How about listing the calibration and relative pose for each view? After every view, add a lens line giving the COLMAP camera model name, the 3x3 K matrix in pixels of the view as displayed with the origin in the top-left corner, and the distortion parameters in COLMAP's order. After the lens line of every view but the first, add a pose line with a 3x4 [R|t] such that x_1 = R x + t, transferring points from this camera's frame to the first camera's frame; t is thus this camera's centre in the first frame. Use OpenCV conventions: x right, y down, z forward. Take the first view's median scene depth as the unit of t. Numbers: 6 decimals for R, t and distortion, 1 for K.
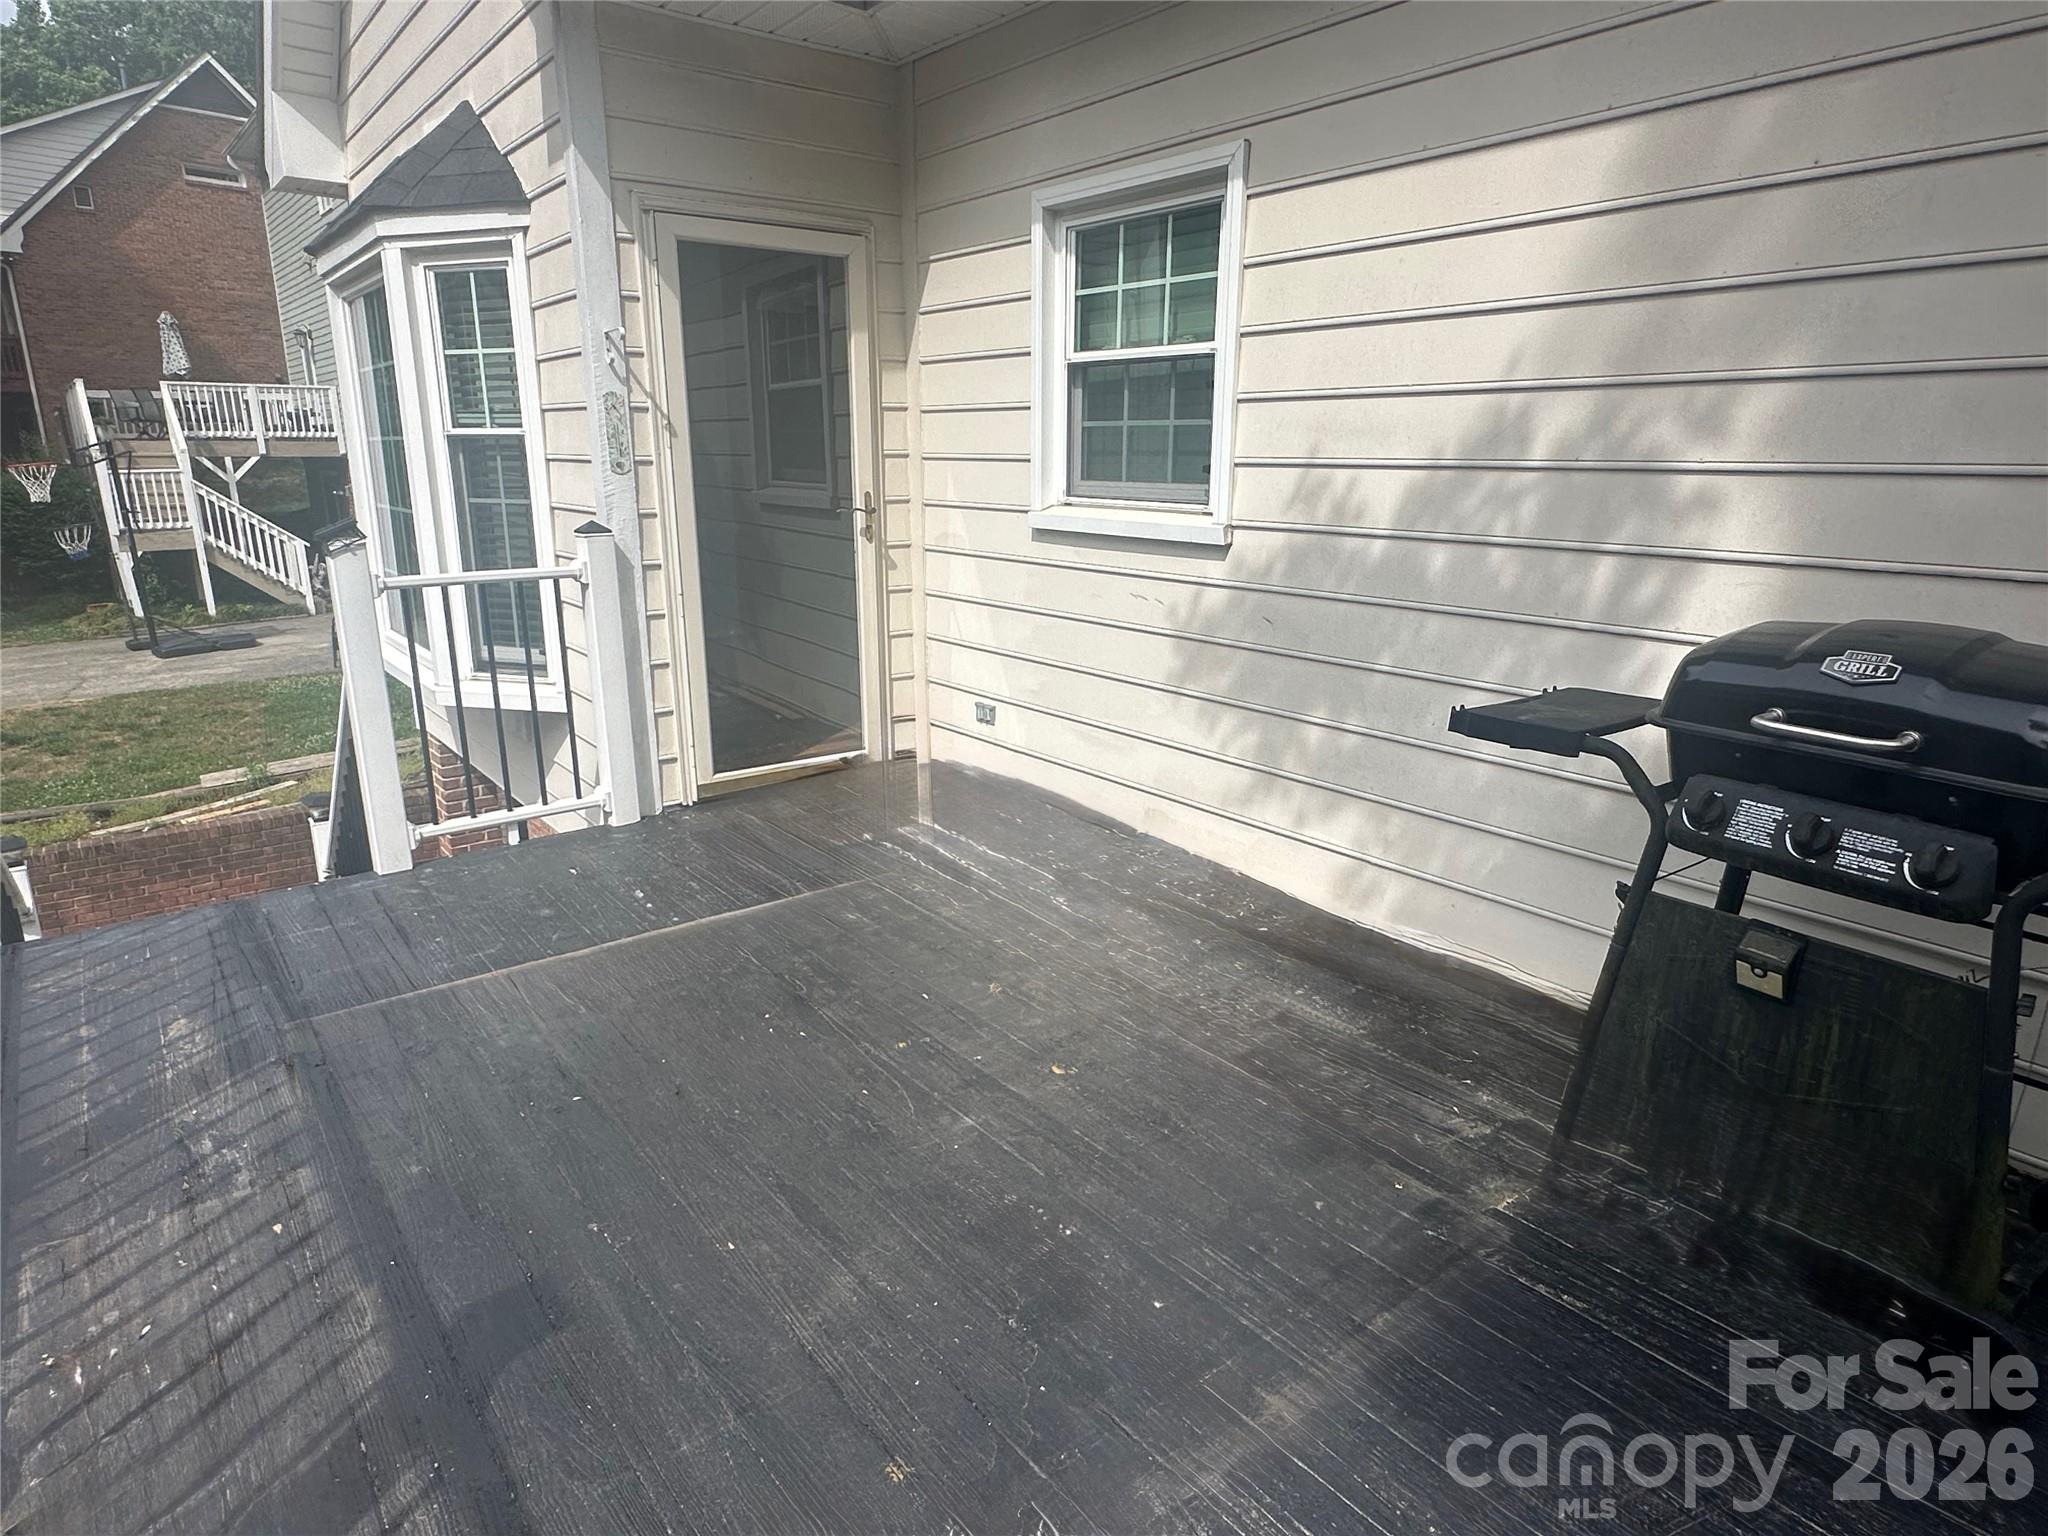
lens RADIAL K [[1179.7, 0, 1025.3], [0, 1179.7, 773.7], [0, 0, 1]] dist [-0.005532, 0.002634]
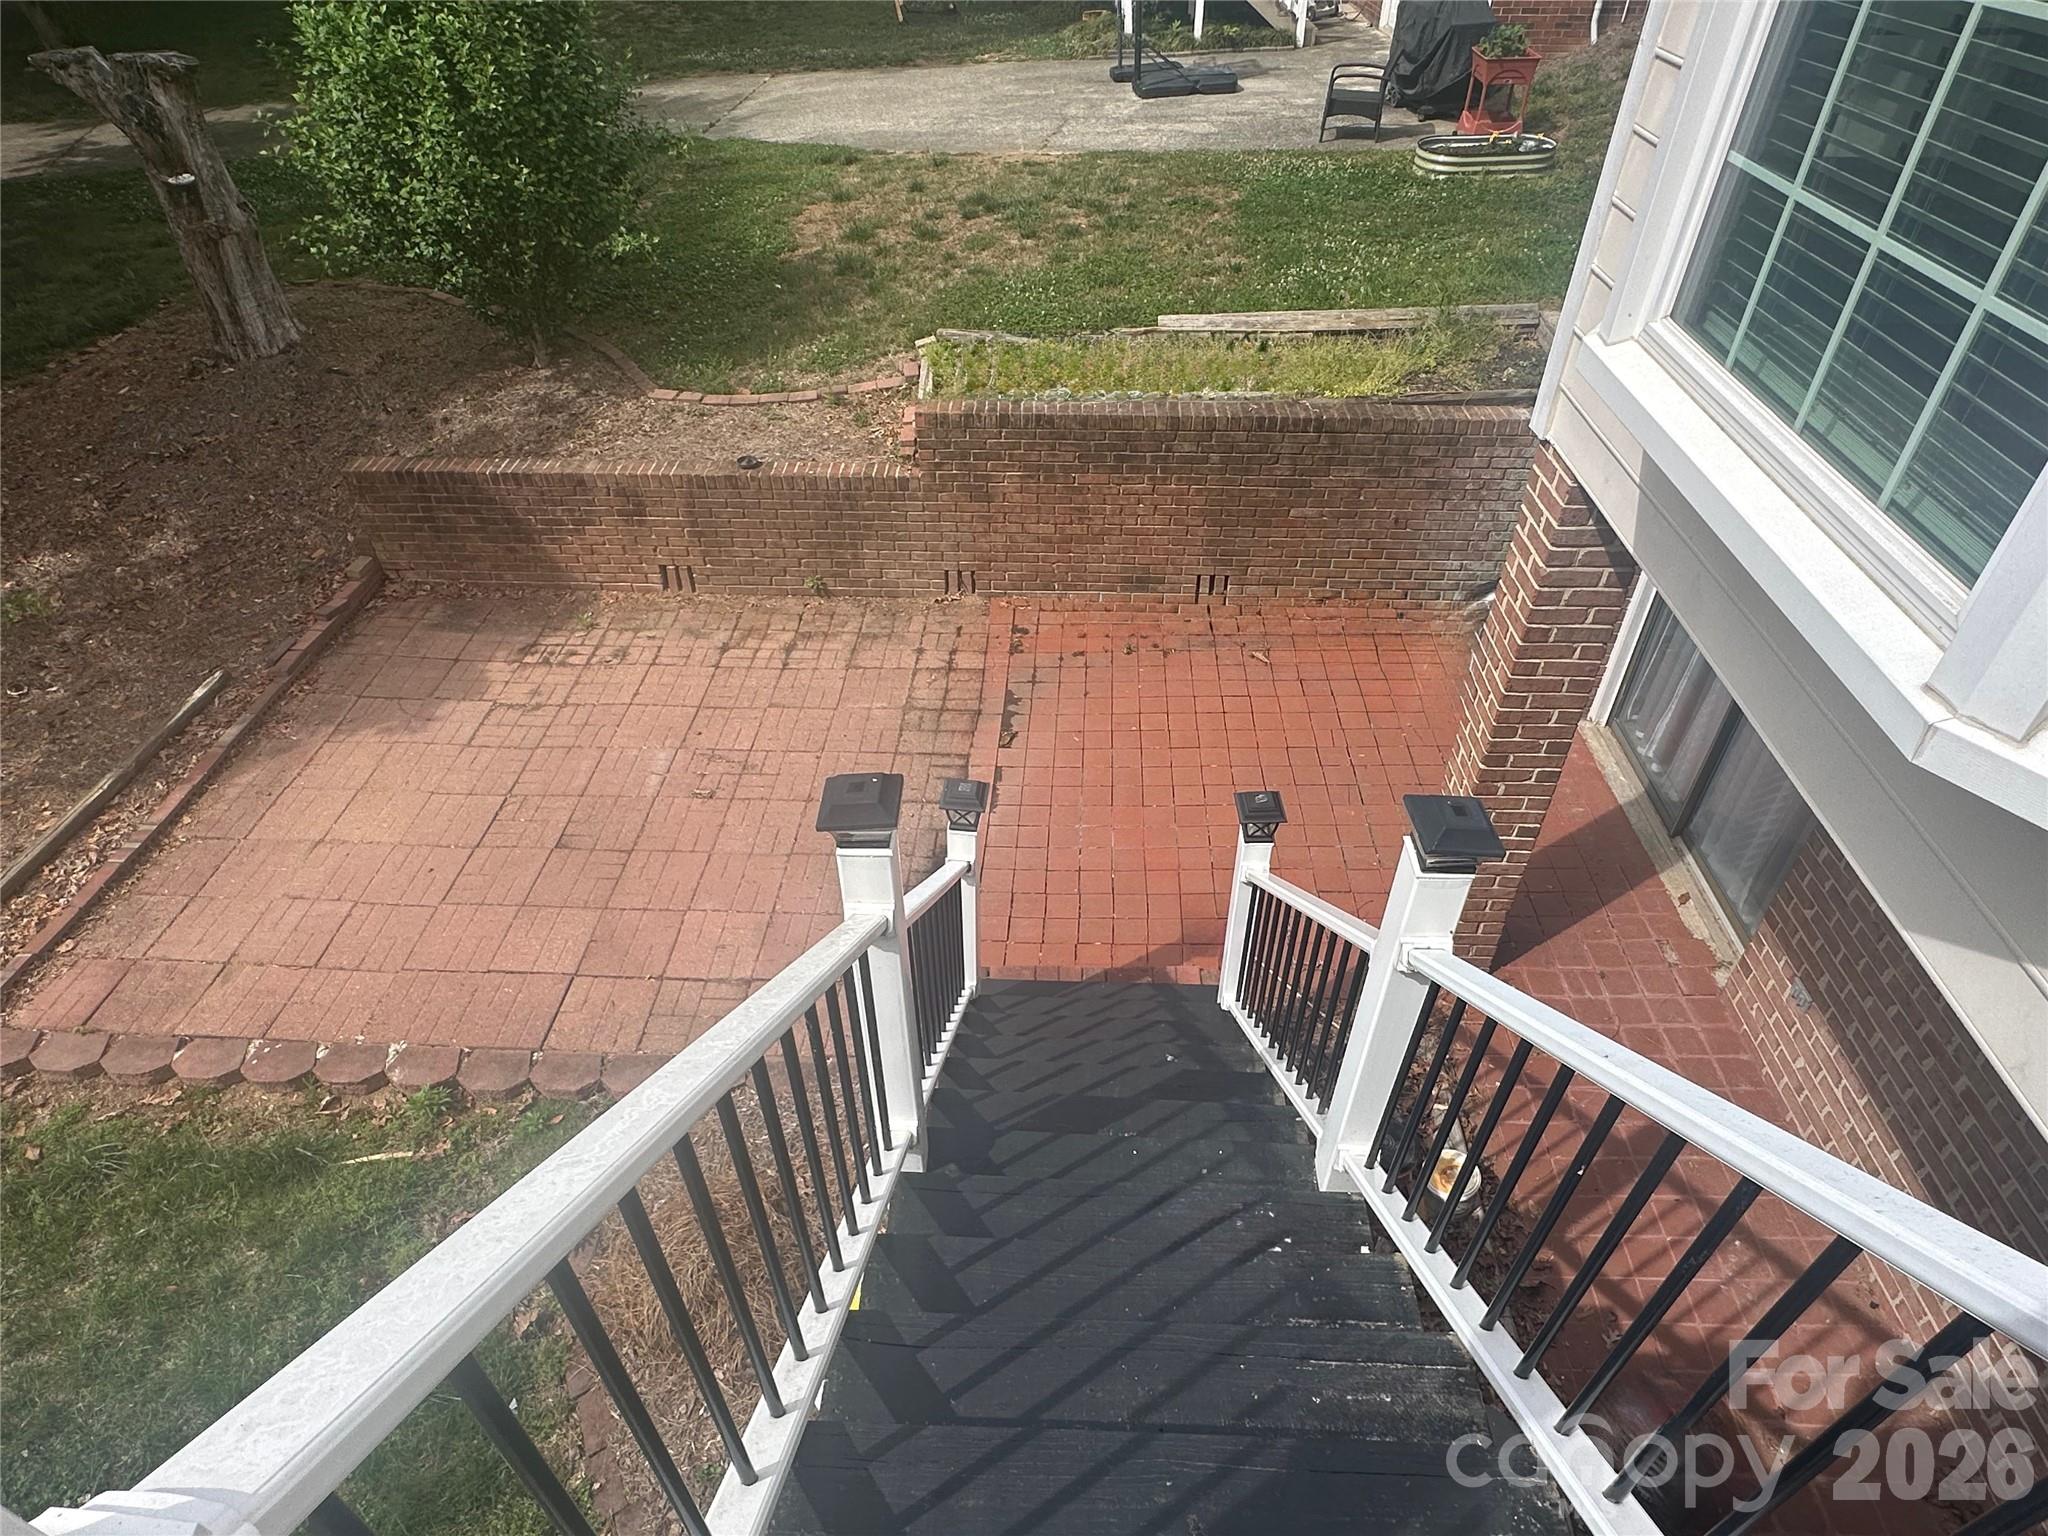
lens RADIAL K [[1179.7, 0, 1021.3], [0, 1179.7, 776.1], [0, 0, 1]] dist [-0.005532, 0.002634]
pose [[0.755893, 0.414046, -0.507140, -0.174131], [-0.167128, 0.870990, 0.462001, -0.053789], [0.633003, -0.264466, 0.727575, 0.207509]]
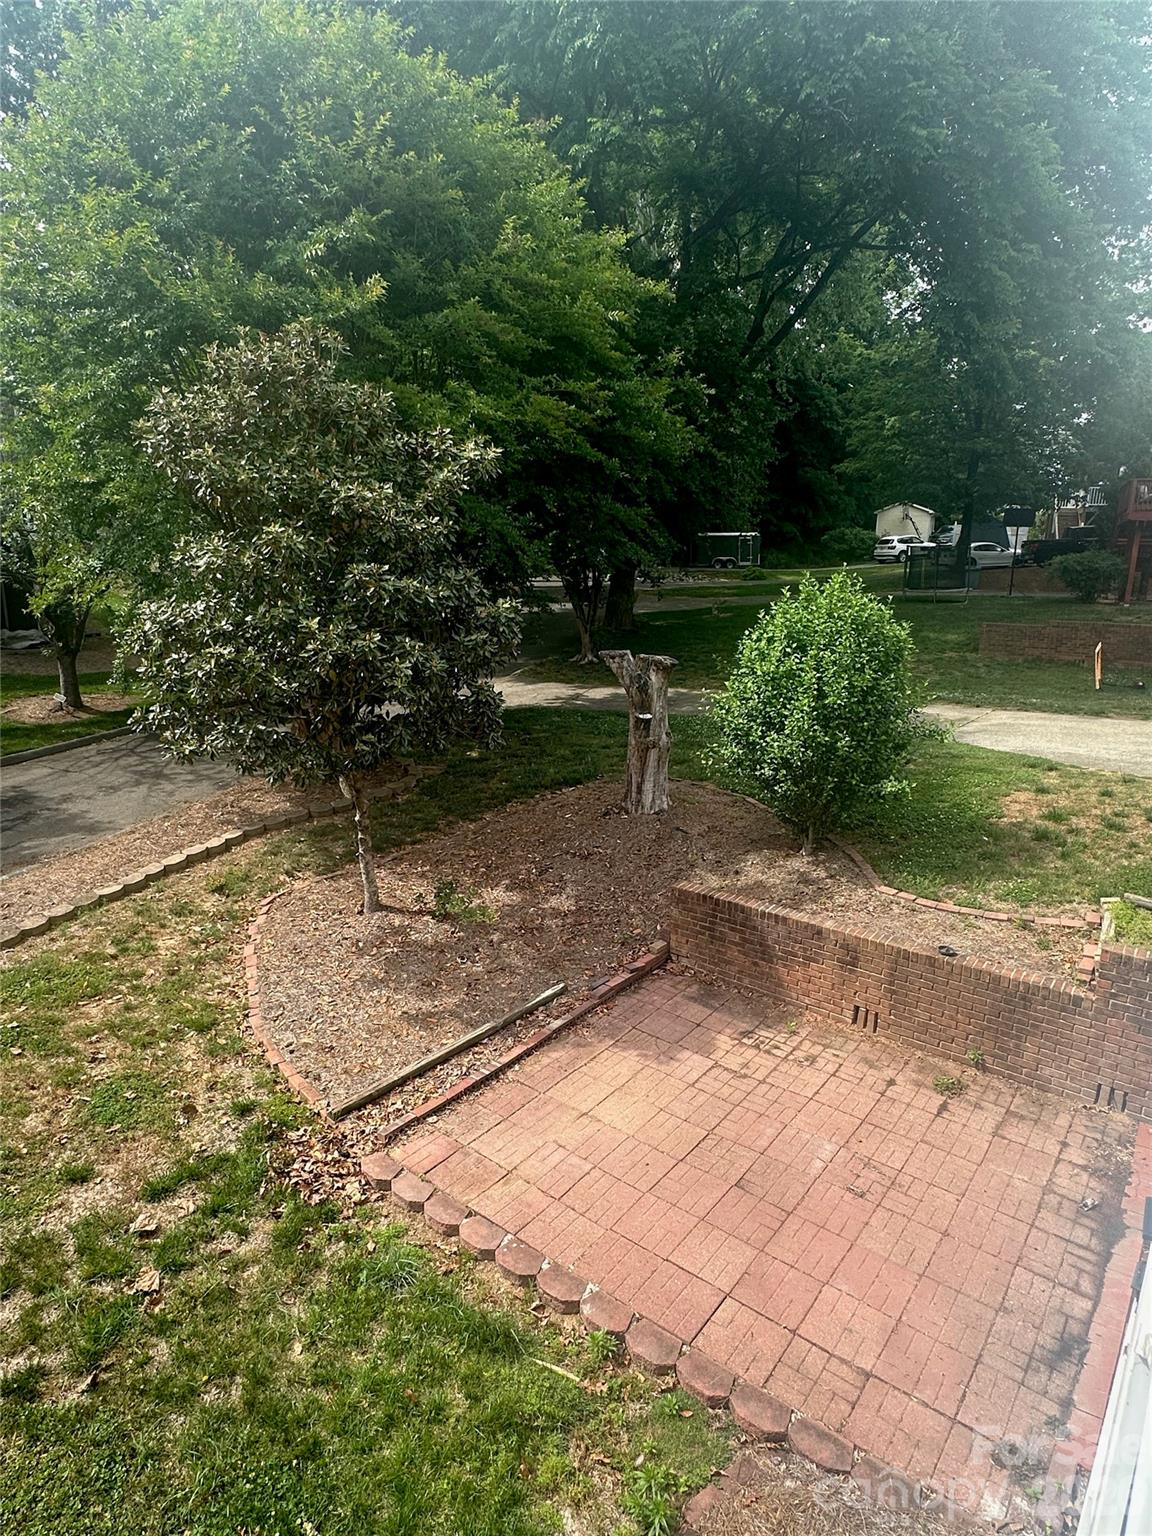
lens RADIAL K [[884.8, 0, 574.4], [0, 884.8, 768.5], [0, 0, 1]] dist [-0.005532, 0.002634]
pose [[0.254278, 0.232623, -0.938738, -0.181335], [-0.277555, 0.947364, 0.159578, -0.038799], [0.926448, 0.219974, 0.305459, 0.169615]]
